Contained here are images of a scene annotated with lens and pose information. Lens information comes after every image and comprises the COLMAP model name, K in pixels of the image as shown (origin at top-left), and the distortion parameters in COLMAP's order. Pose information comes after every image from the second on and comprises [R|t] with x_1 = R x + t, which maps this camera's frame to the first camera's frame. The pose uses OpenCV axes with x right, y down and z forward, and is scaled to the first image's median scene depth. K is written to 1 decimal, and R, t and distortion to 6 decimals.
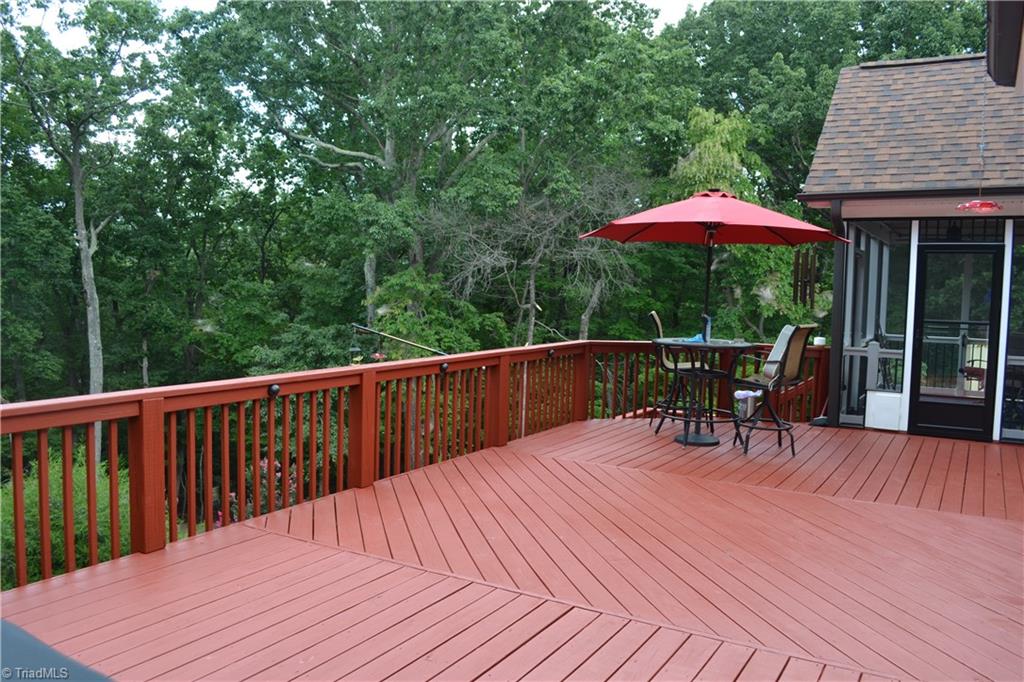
lens RADIAL K [[826.1, 0, 512.5], [0, 826.1, 340.1], [0, 0, 1]] dist [-0.081521, 0.013888]
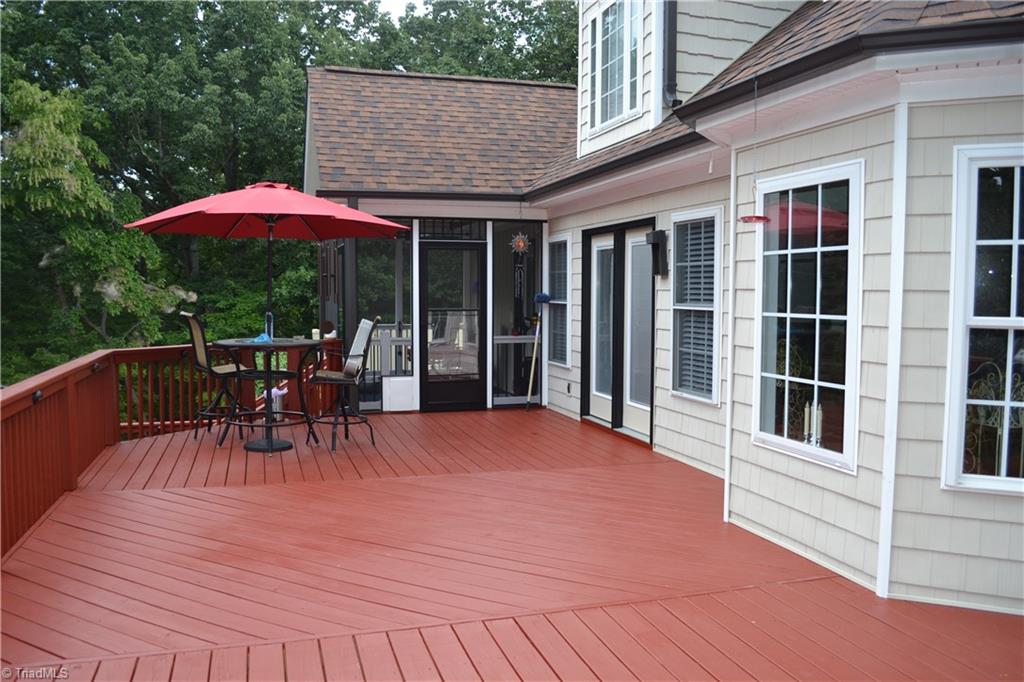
lens RADIAL K [[826.1, 0, 513.9], [0, 826.1, 349.2], [0, 0, 1]] dist [-0.081521, 0.013888]
pose [[0.668372, -0.072824, 0.740254, -0.077389], [0.059362, 0.997244, 0.044508, -0.003914], [-0.741455, 0.014196, 0.670853, 0.043886]]
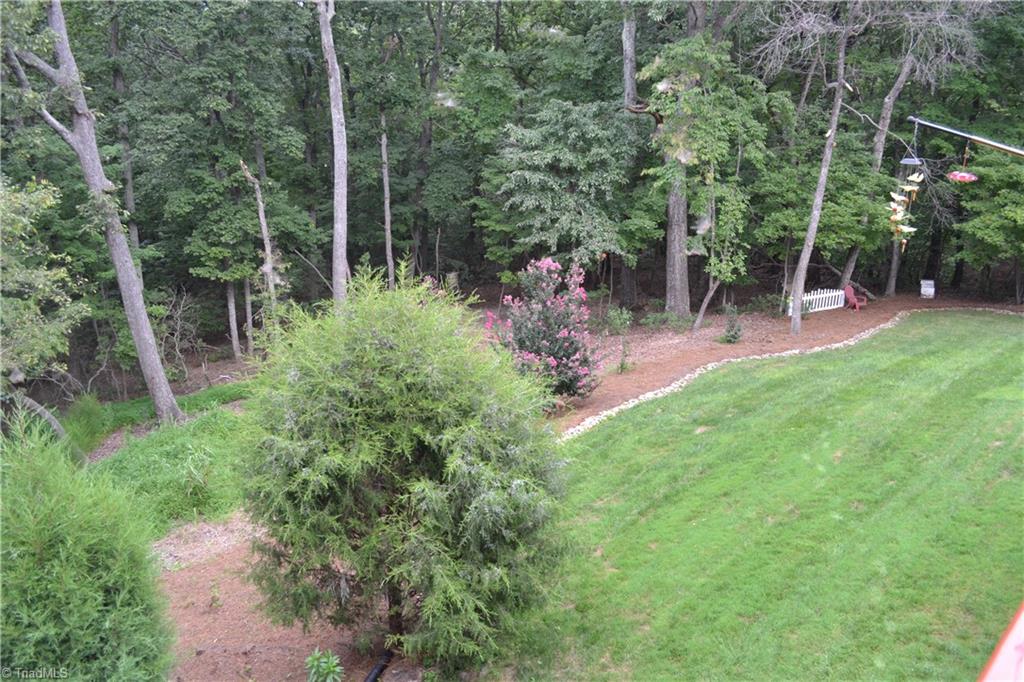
lens RADIAL K [[826.1, 0, 511.8], [0, 826.1, 348.2], [0, 0, 1]] dist [-0.081521, 0.013888]
pose [[0.971161, 0.081866, -0.223927, -0.095916], [-0.017770, 0.961443, 0.274430, -0.004222], [0.237760, -0.262536, 0.935171, 0.099957]]
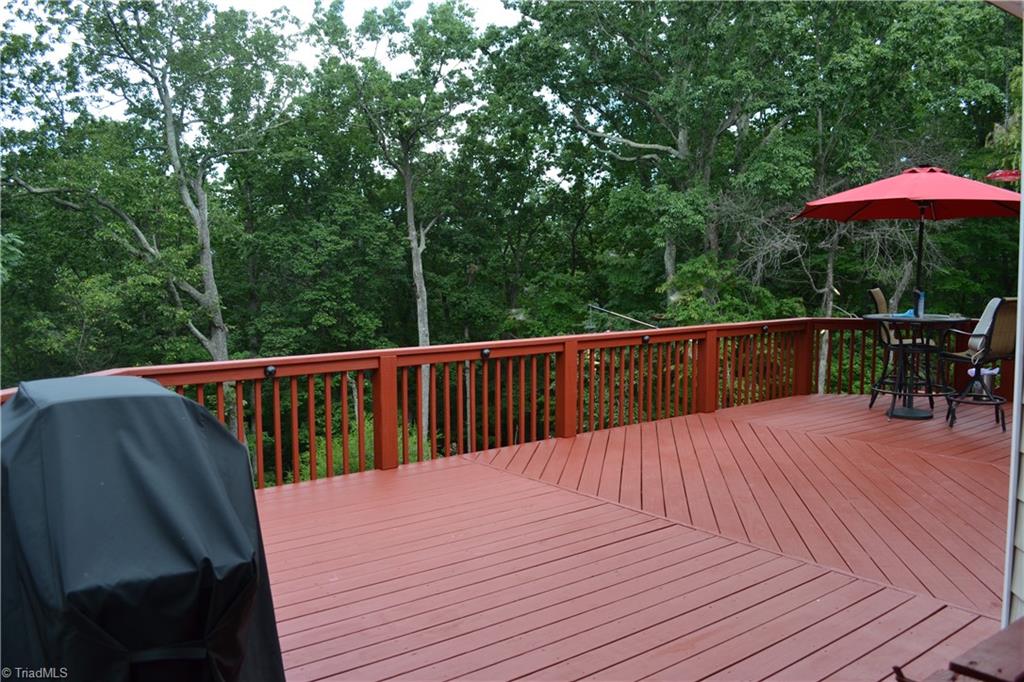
lens RADIAL K [[826.1, 0, 513.9], [0, 826.1, 341.7], [0, 0, 1]] dist [-0.081521, 0.013888]
pose [[0.926853, 0.000920, -0.375424, 0.041327], [0.004552, 0.999896, 0.013689, 0.004630], [0.375397, -0.014397, 0.926752, -0.030092]]
